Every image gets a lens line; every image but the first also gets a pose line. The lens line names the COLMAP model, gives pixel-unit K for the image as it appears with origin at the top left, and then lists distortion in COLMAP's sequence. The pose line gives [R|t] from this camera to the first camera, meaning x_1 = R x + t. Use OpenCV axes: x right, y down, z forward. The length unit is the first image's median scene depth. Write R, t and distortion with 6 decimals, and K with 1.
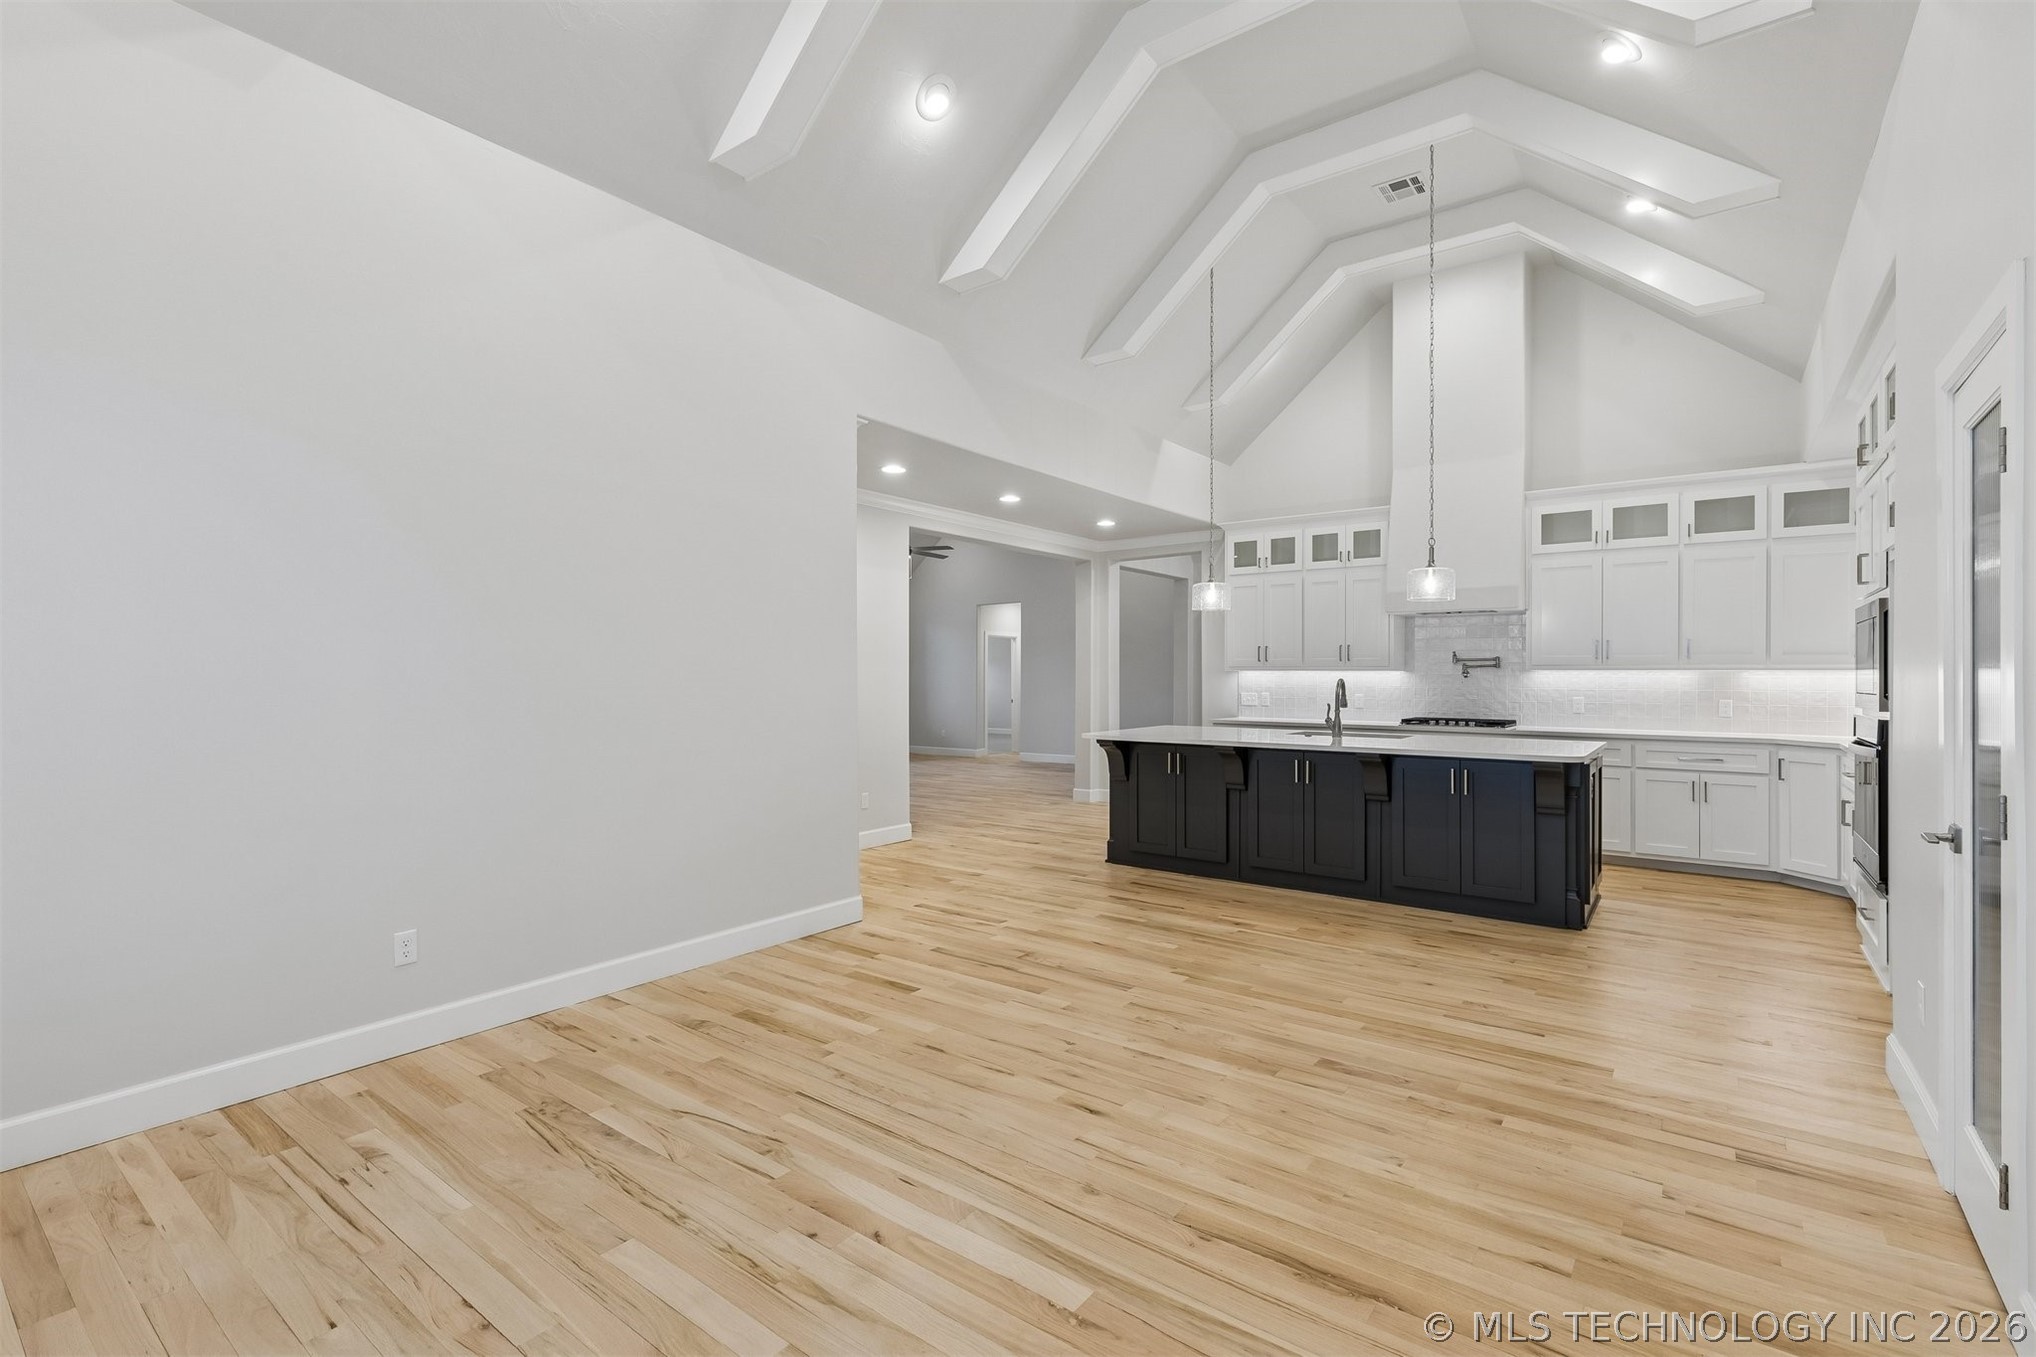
lens RADIAL K [[924.1, 0, 1011.7], [0, 924.1, 687.9], [0, 0, 1]] dist [0.003411, 0.000788]
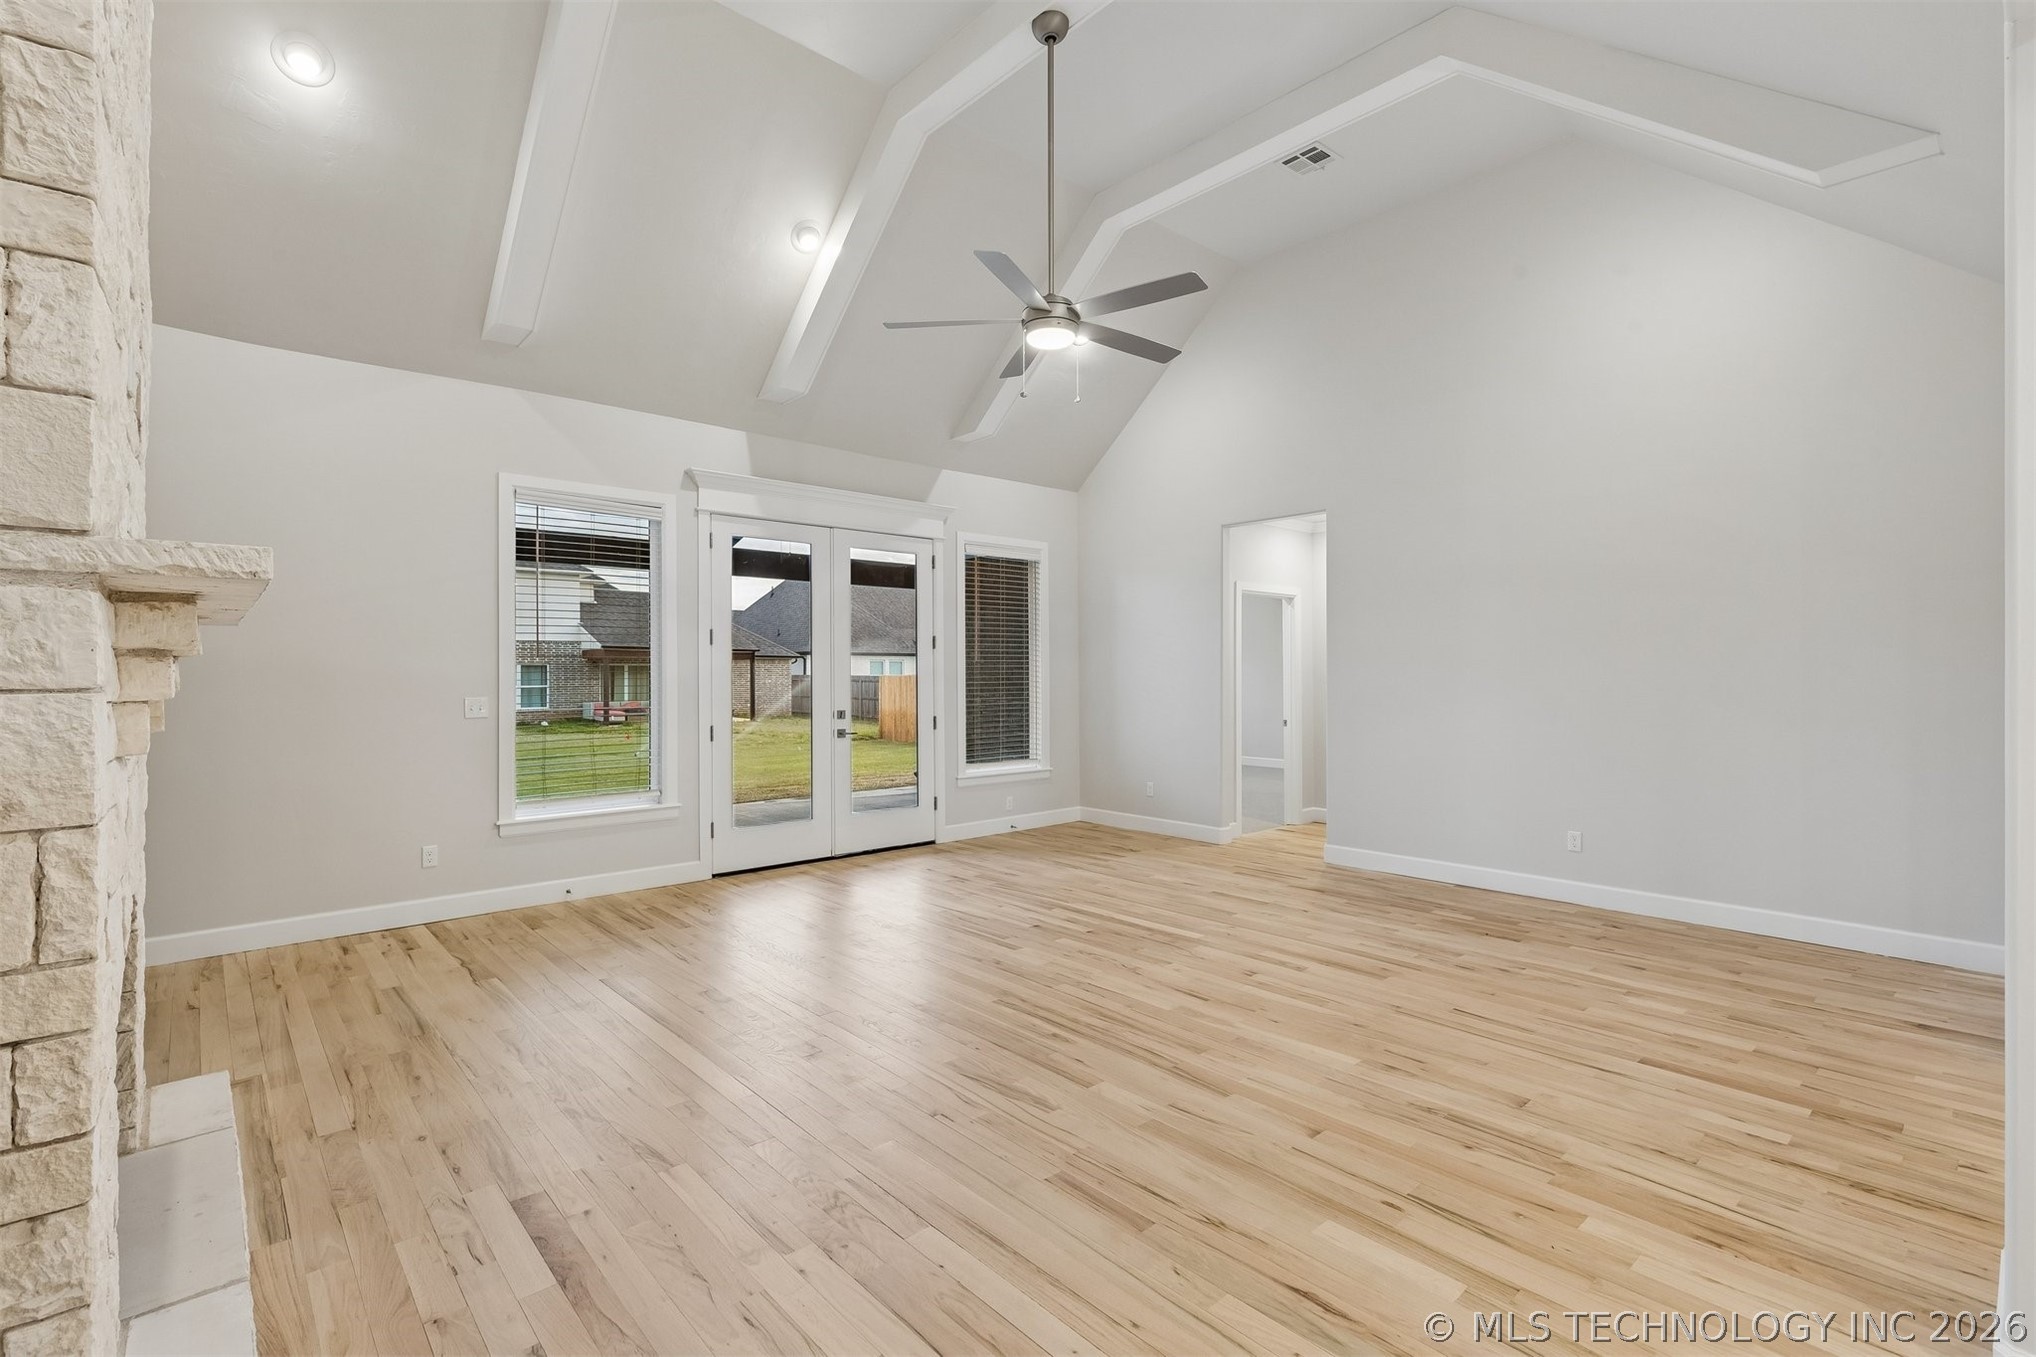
lens RADIAL K [[924.2, 0, 1022.4], [0, 924.2, 674.0], [0, 0, 1]] dist [0.004295, 0.000335]
pose [[0.982805, 0.000412, -0.184645, -0.132757], [-0.001723, 0.999974, -0.006941, -0.025088], [0.184637, 0.007139, 0.982781, 1.328080]]
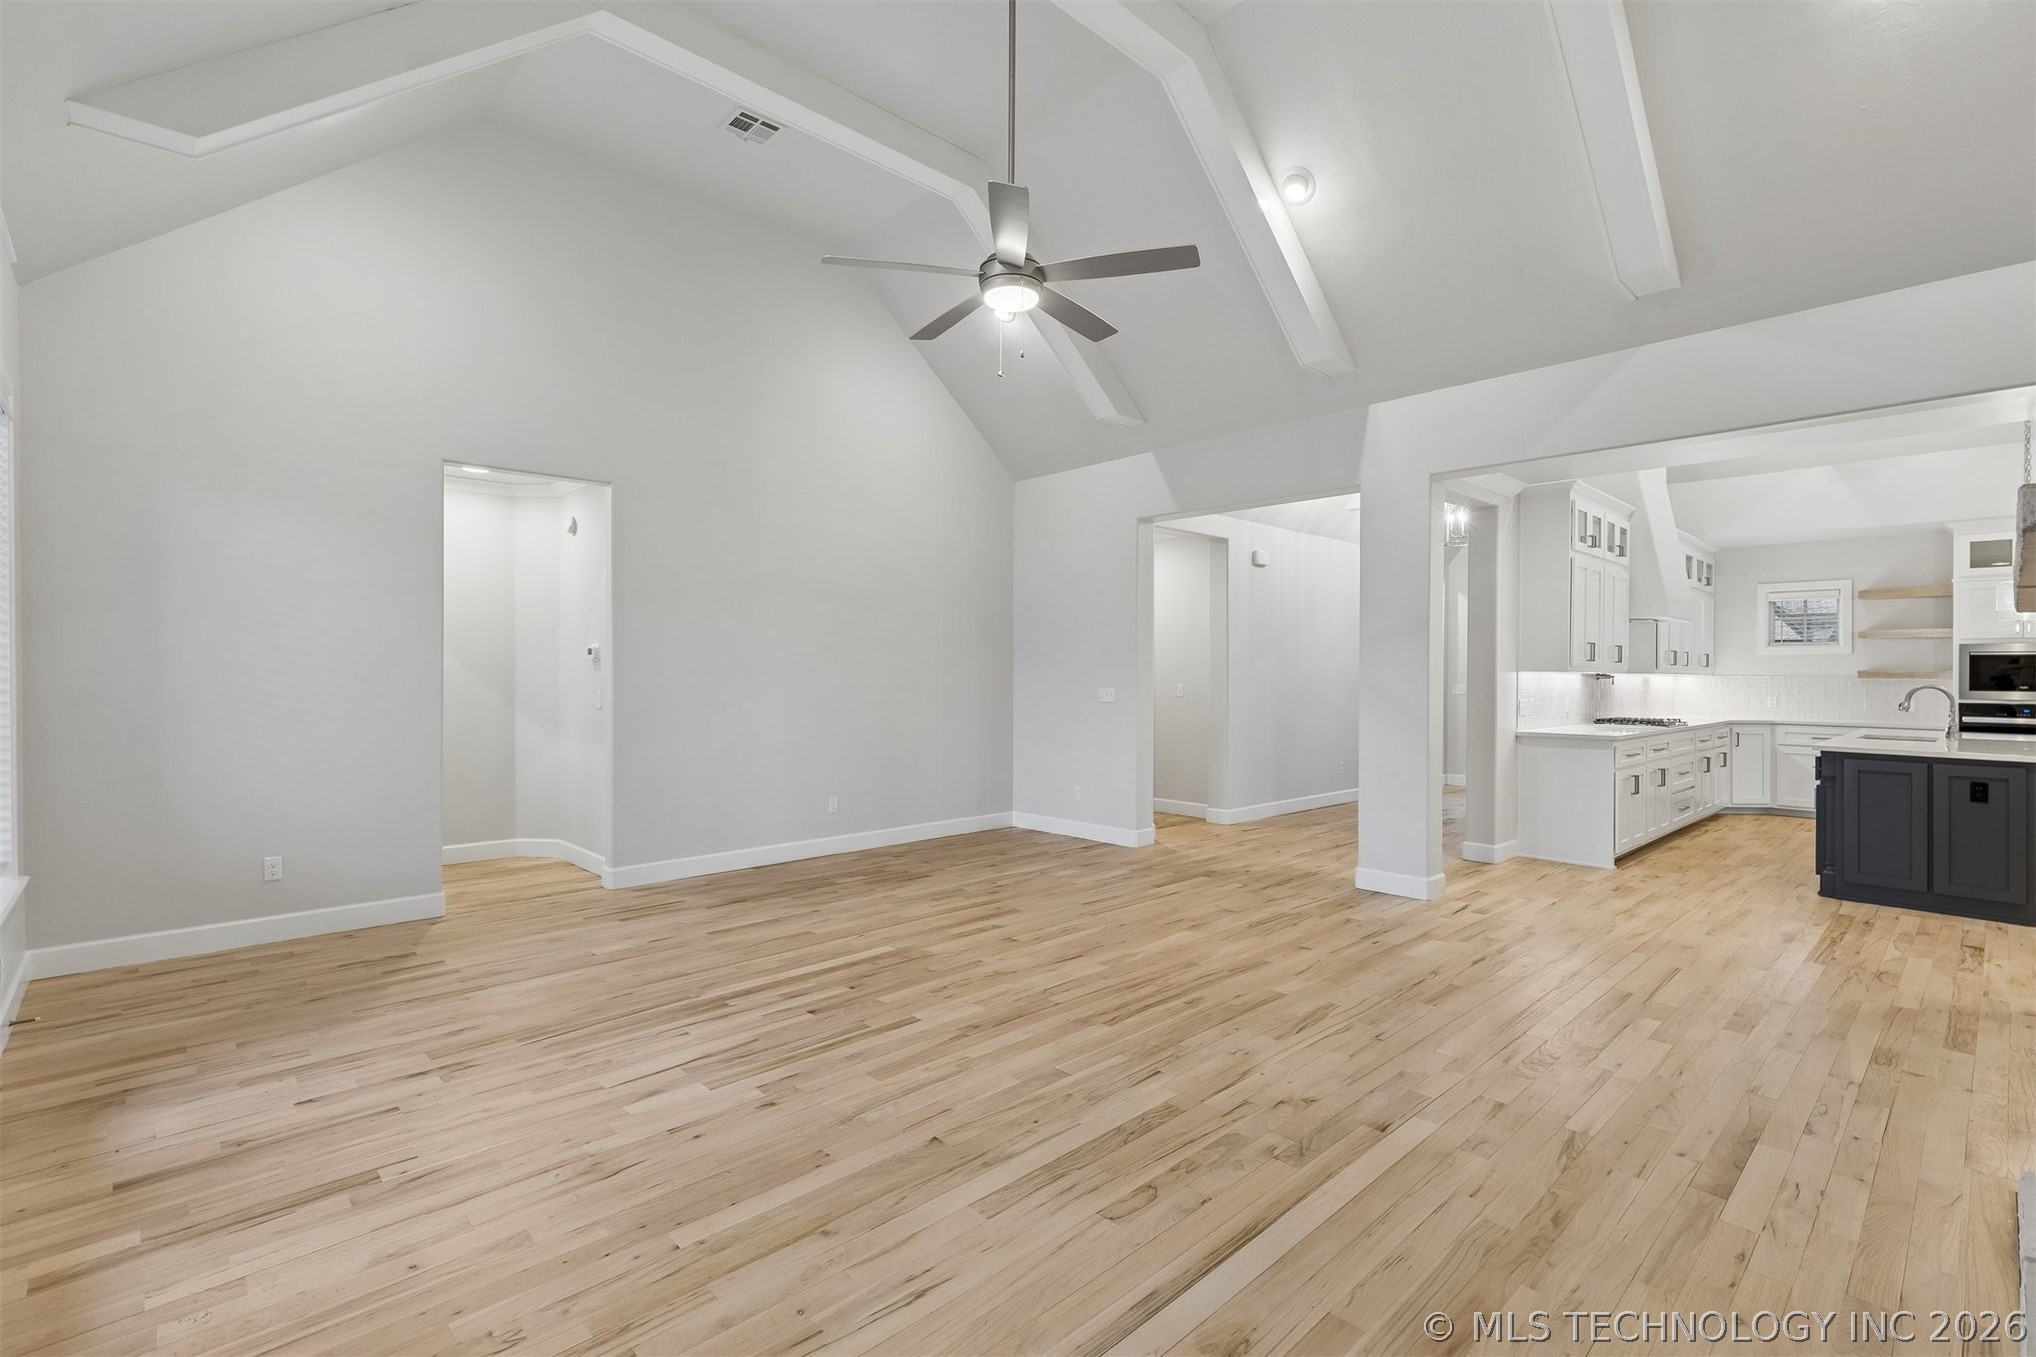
lens RADIAL K [[924.2, 0, 1022.4], [0, 924.2, 674.0], [0, 0, 1]] dist [0.004295, 0.000335]
pose [[0.159413, -0.000773, 0.987212, -0.878351], [0.006049, 0.999982, -0.000194, -0.028403], [-0.987193, 0.006003, 0.159415, 1.925567]]
